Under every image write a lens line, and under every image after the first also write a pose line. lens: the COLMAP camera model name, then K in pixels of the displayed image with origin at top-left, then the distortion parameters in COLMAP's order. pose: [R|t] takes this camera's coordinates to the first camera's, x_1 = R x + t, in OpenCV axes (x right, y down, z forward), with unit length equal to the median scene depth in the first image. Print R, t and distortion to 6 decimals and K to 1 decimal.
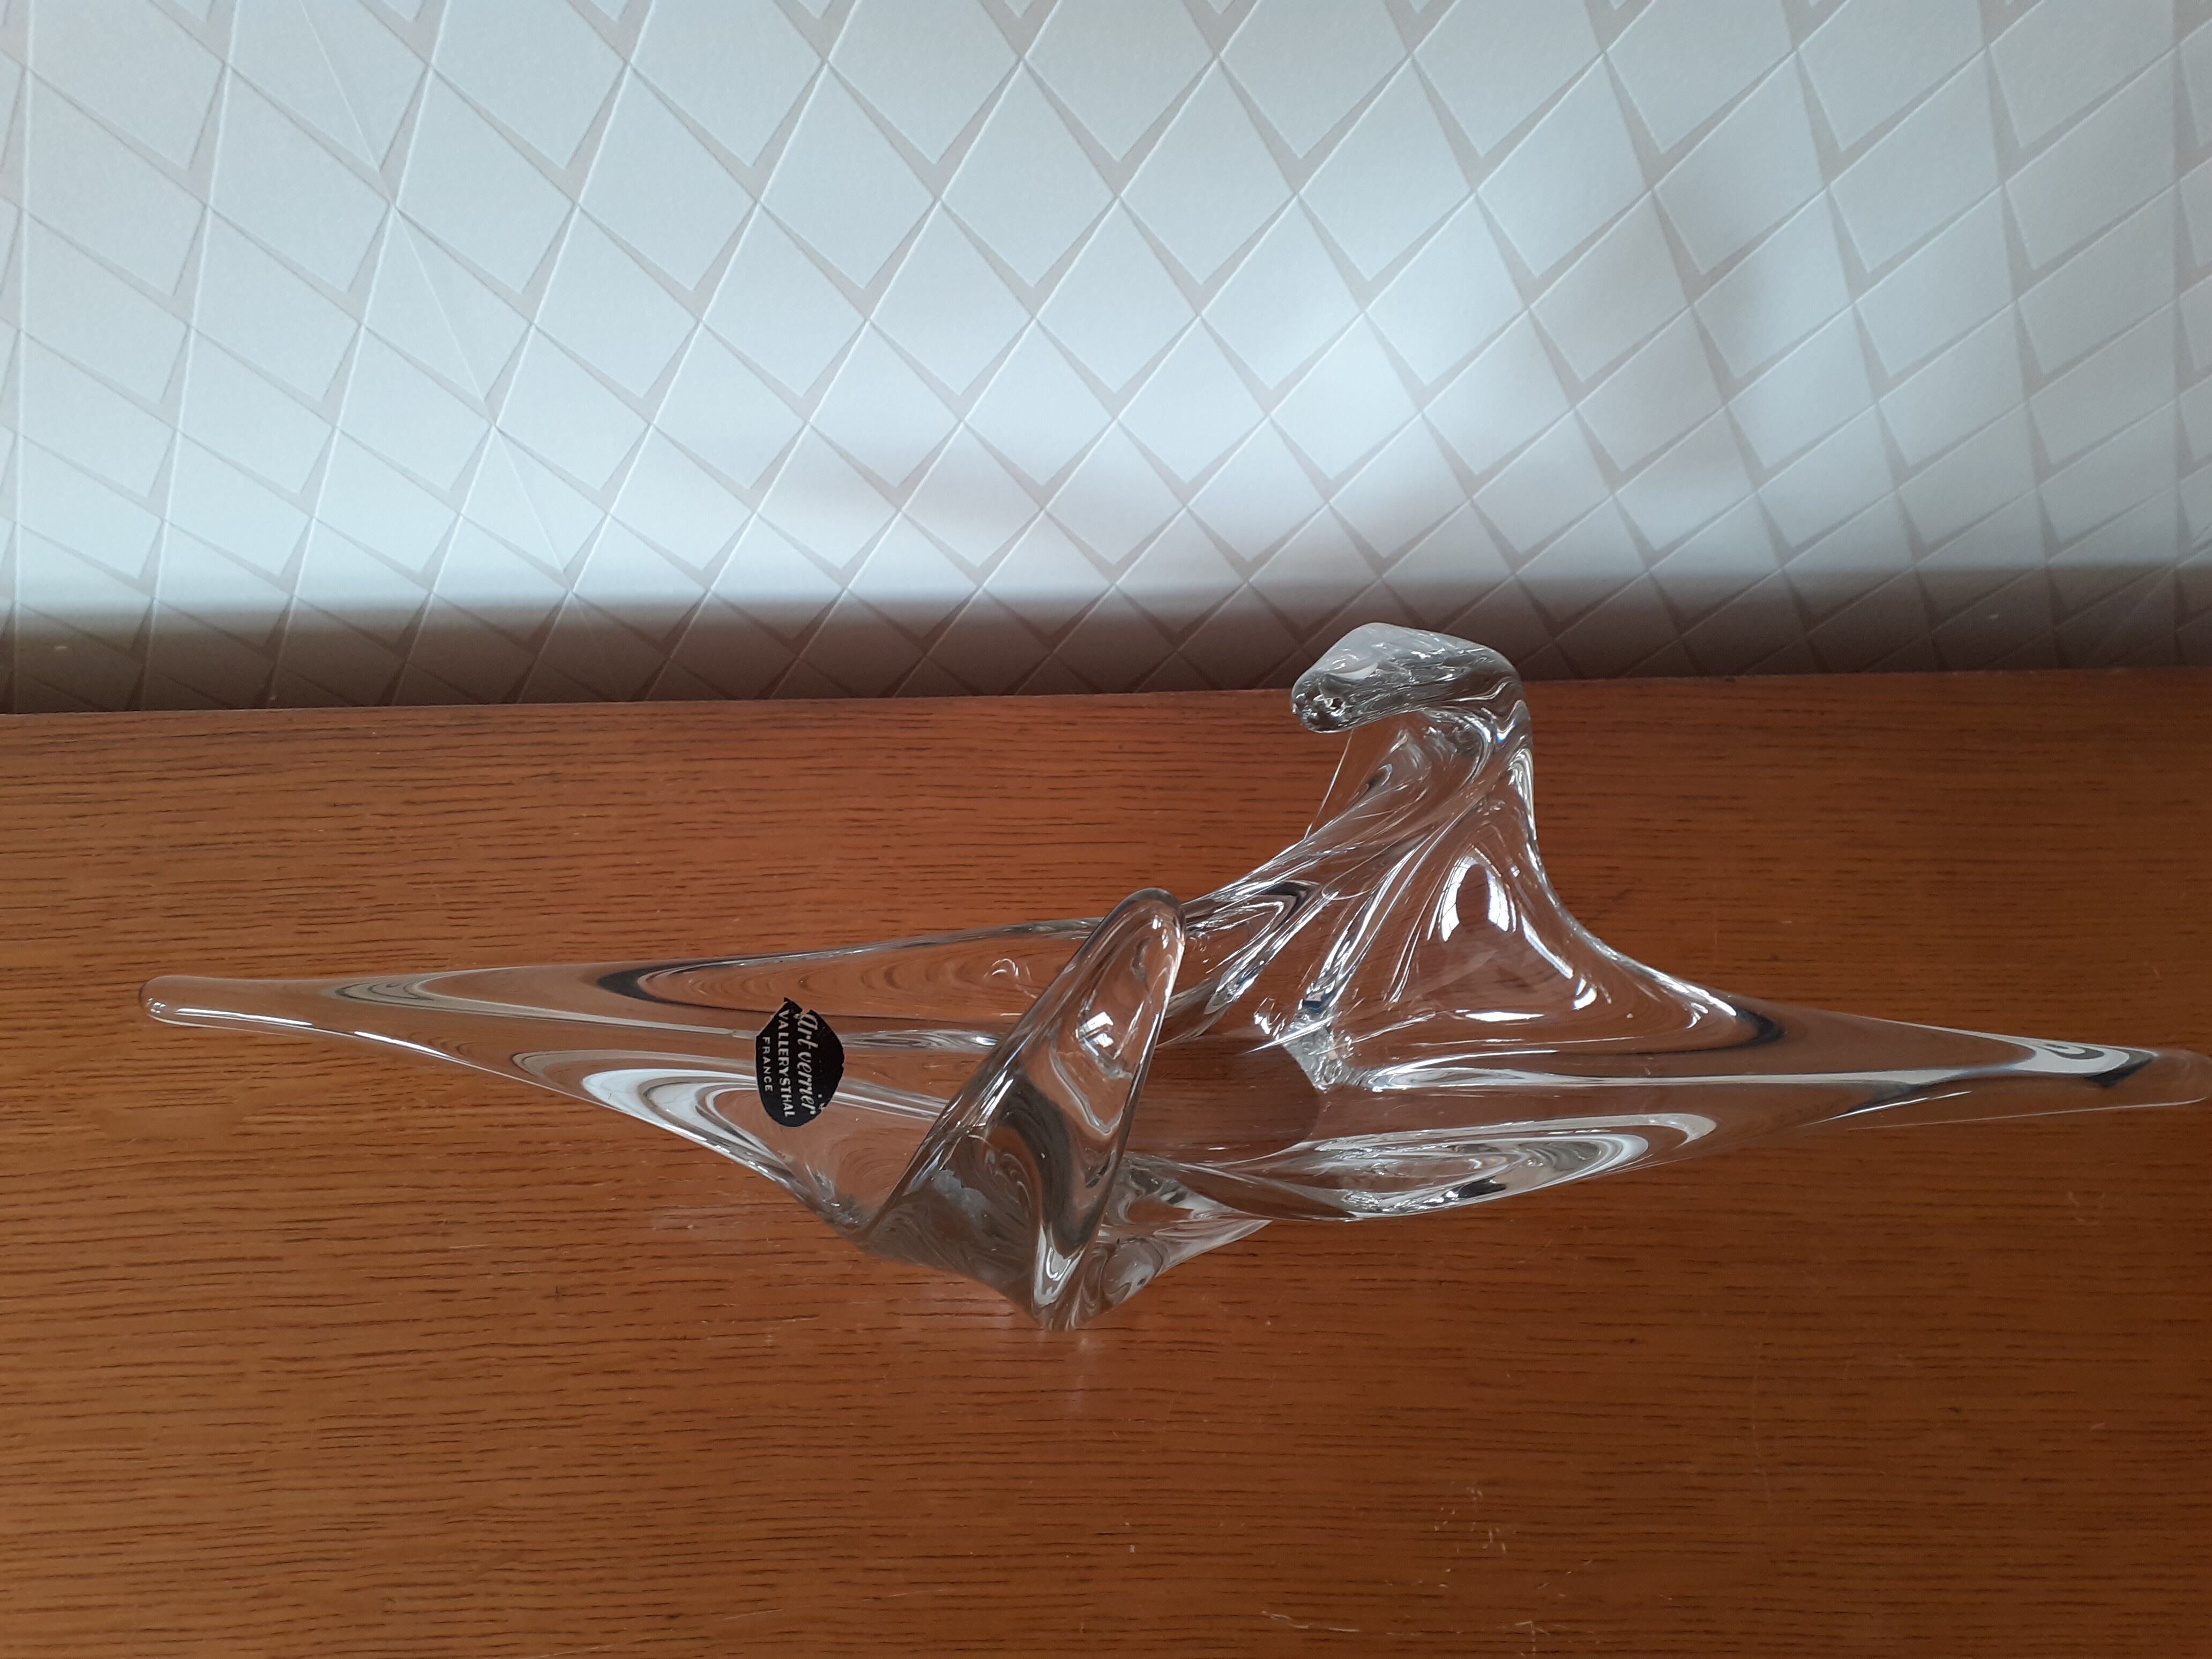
lens RADIAL K [[1714.1, 0, 1106.0], [0, 1714.1, 829.5], [0, 0, 1]] dist [-0.003608, -0.002419]
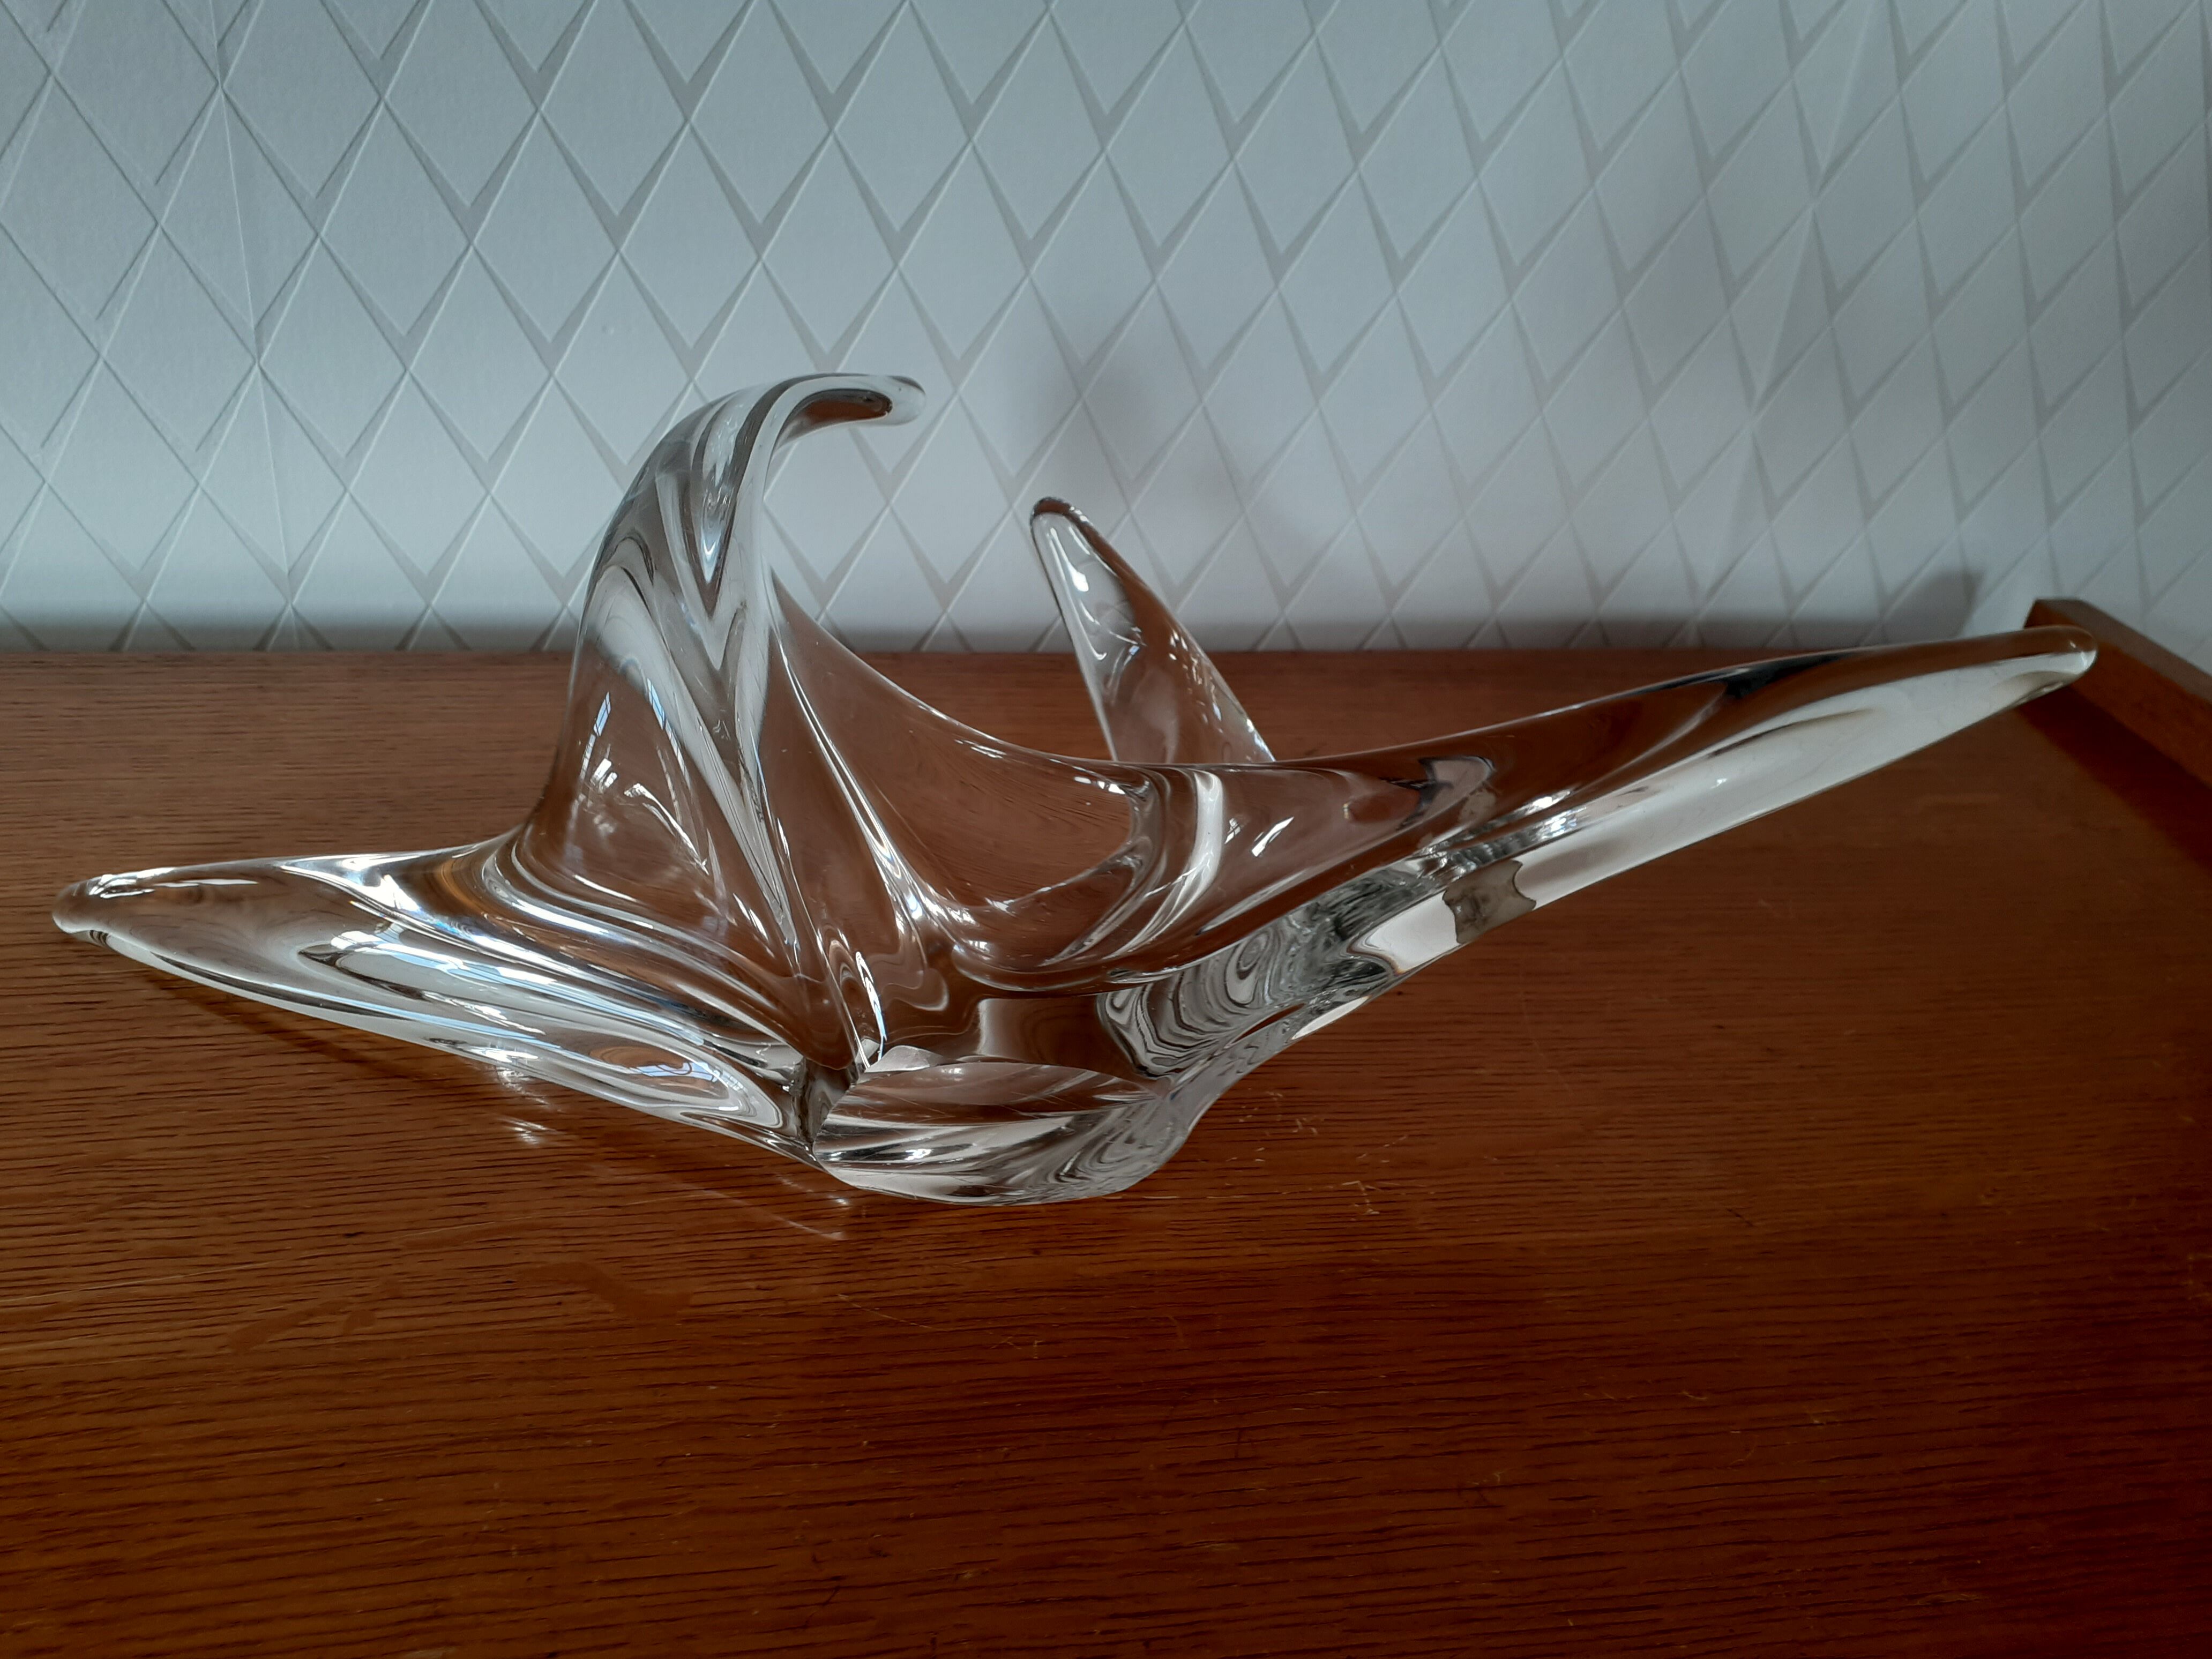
lens RADIAL K [[1729.5, 0, 1081.1], [0, 1729.5, 870.0], [0, 0, 1]] dist [0.078593, -0.140162]
pose [[0.978936, -0.013437, 0.203723, -0.080528], [0.117707, 0.852453, -0.509381, 0.754147], [-0.166819, 0.522631, 0.836079, 0.160710]]
